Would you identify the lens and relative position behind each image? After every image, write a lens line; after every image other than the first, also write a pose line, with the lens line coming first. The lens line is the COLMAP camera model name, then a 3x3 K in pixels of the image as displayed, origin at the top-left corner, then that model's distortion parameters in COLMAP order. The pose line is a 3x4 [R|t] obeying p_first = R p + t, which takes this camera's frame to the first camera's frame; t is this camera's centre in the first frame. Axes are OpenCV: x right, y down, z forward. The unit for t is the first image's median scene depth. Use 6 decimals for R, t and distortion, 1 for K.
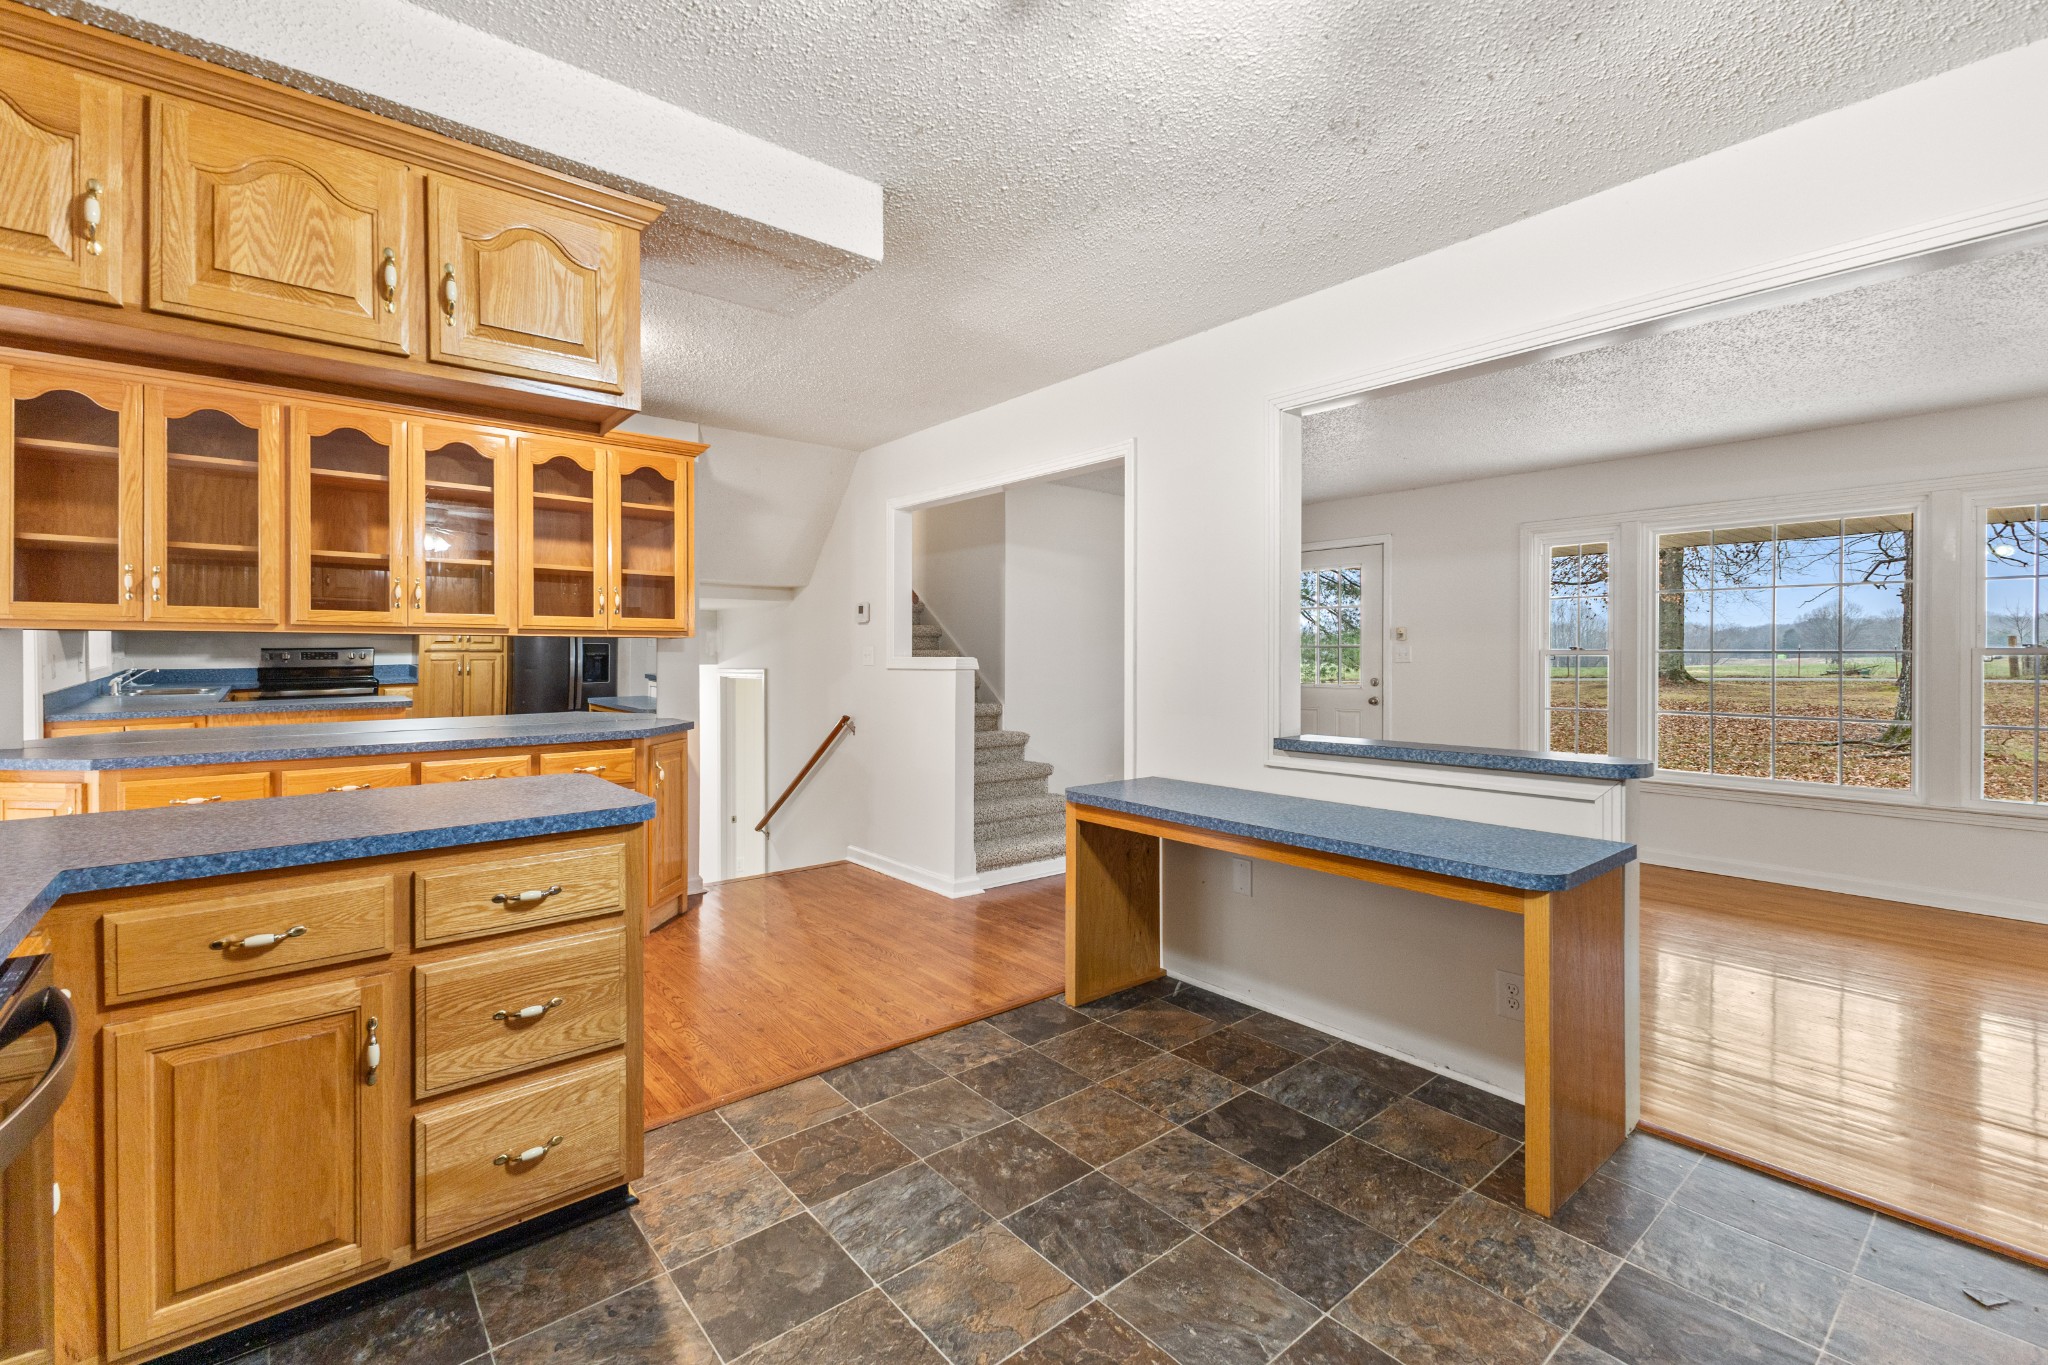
lens RADIAL K [[889.9, 0, 1030.4], [0, 889.9, 664.6], [0, 0, 1]] dist [0.011389, -0.001125]
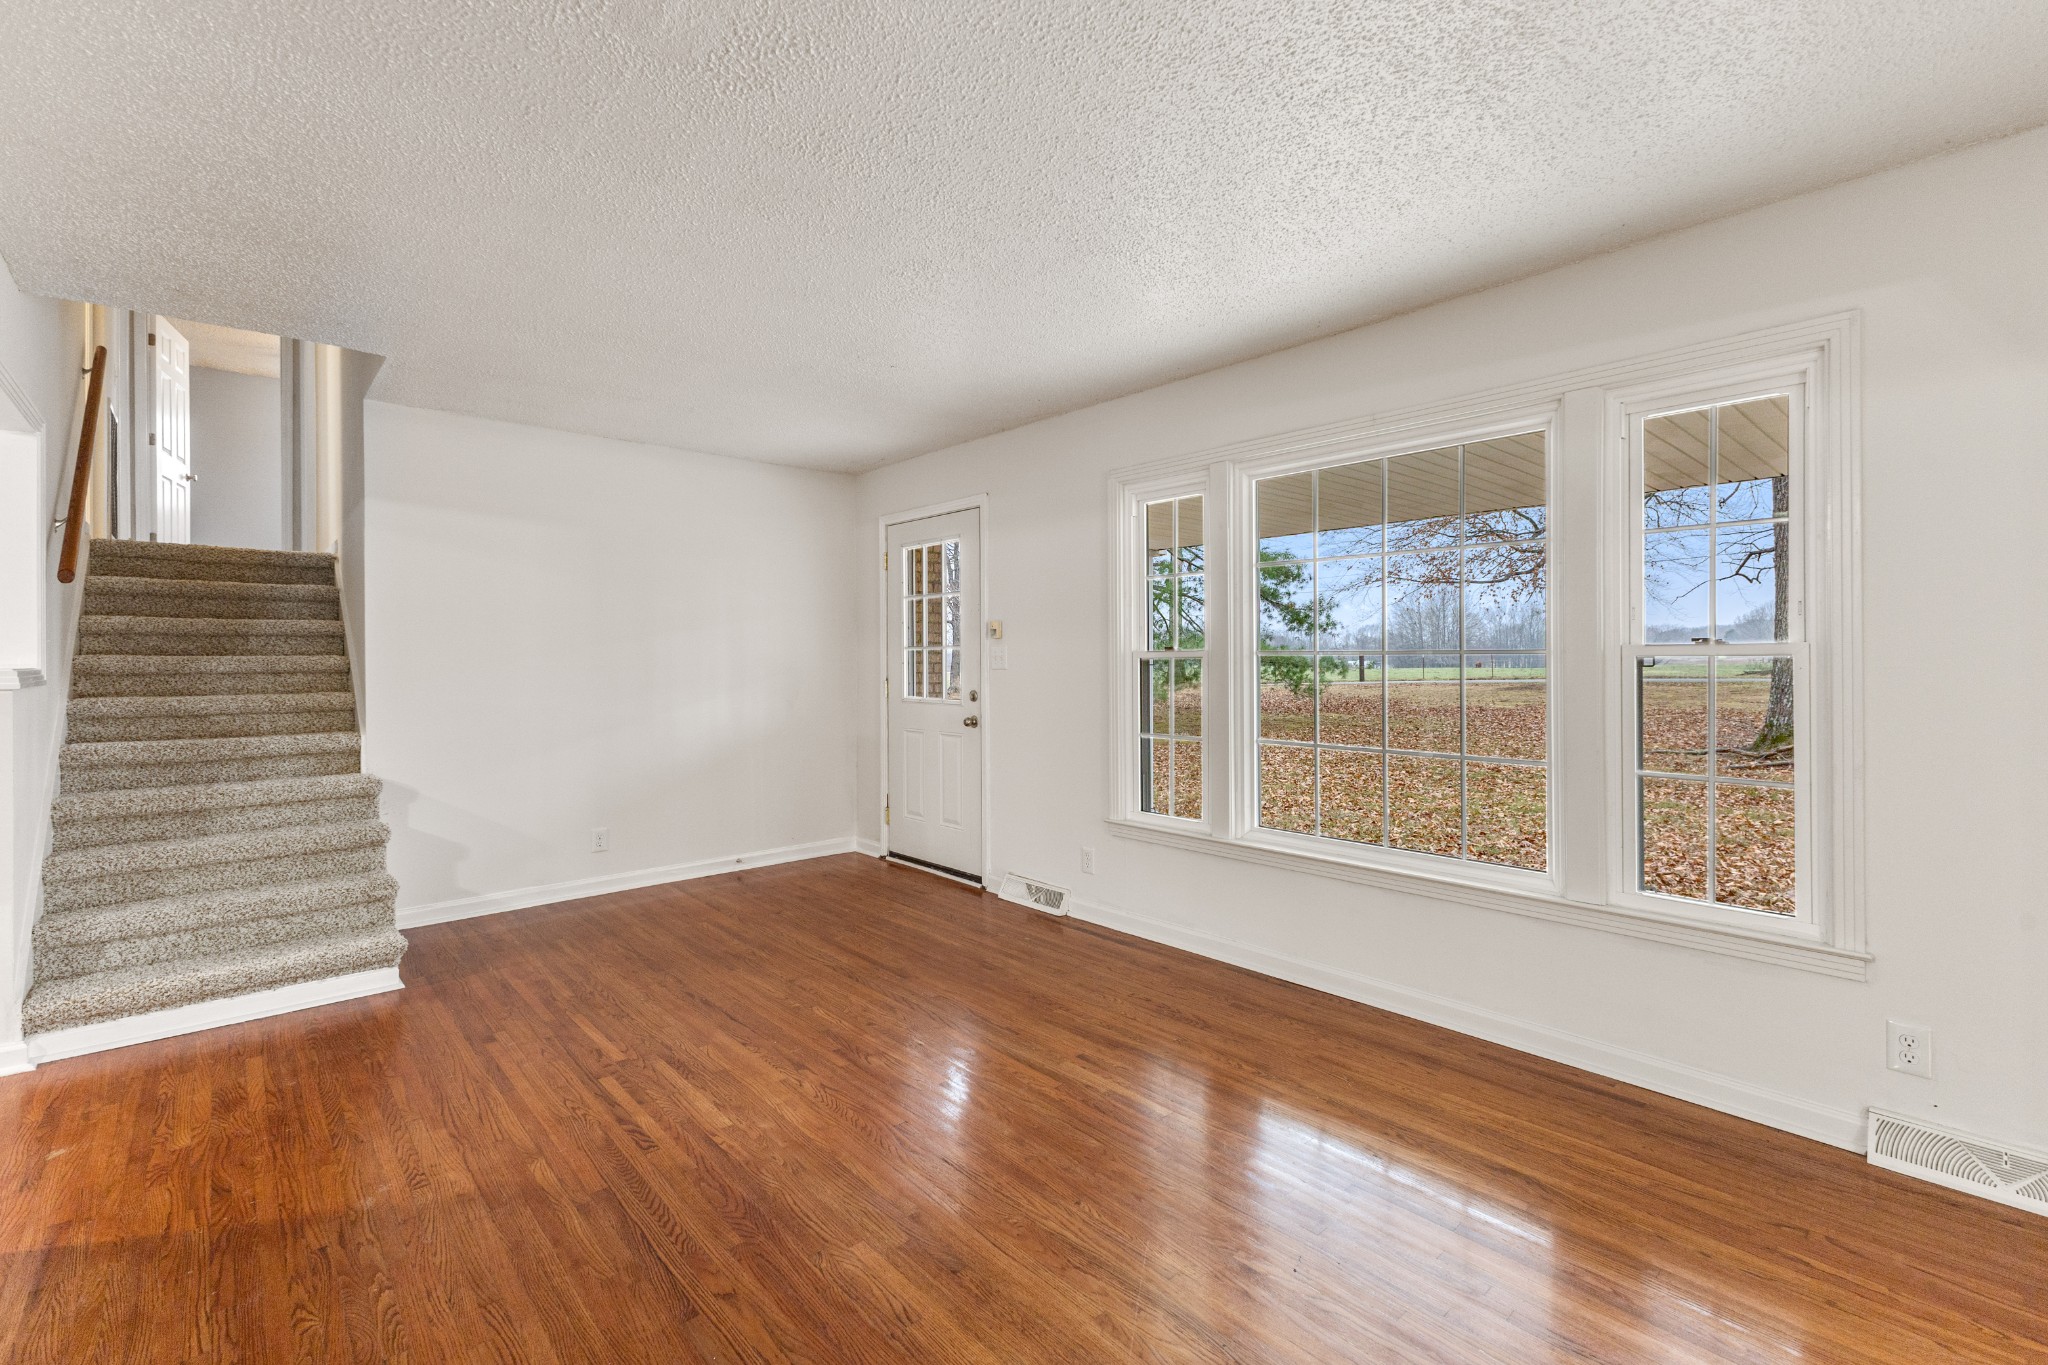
lens RADIAL K [[889.9, 0, 1033.2], [0, 889.9, 670.5], [0, 0, 1]] dist [0.011389, -0.001125]
pose [[0.999123, -0.003721, 0.041707, 1.266156], [0.003545, 0.999985, 0.004290, -0.014271], [-0.041722, -0.004138, 0.999121, 0.836280]]
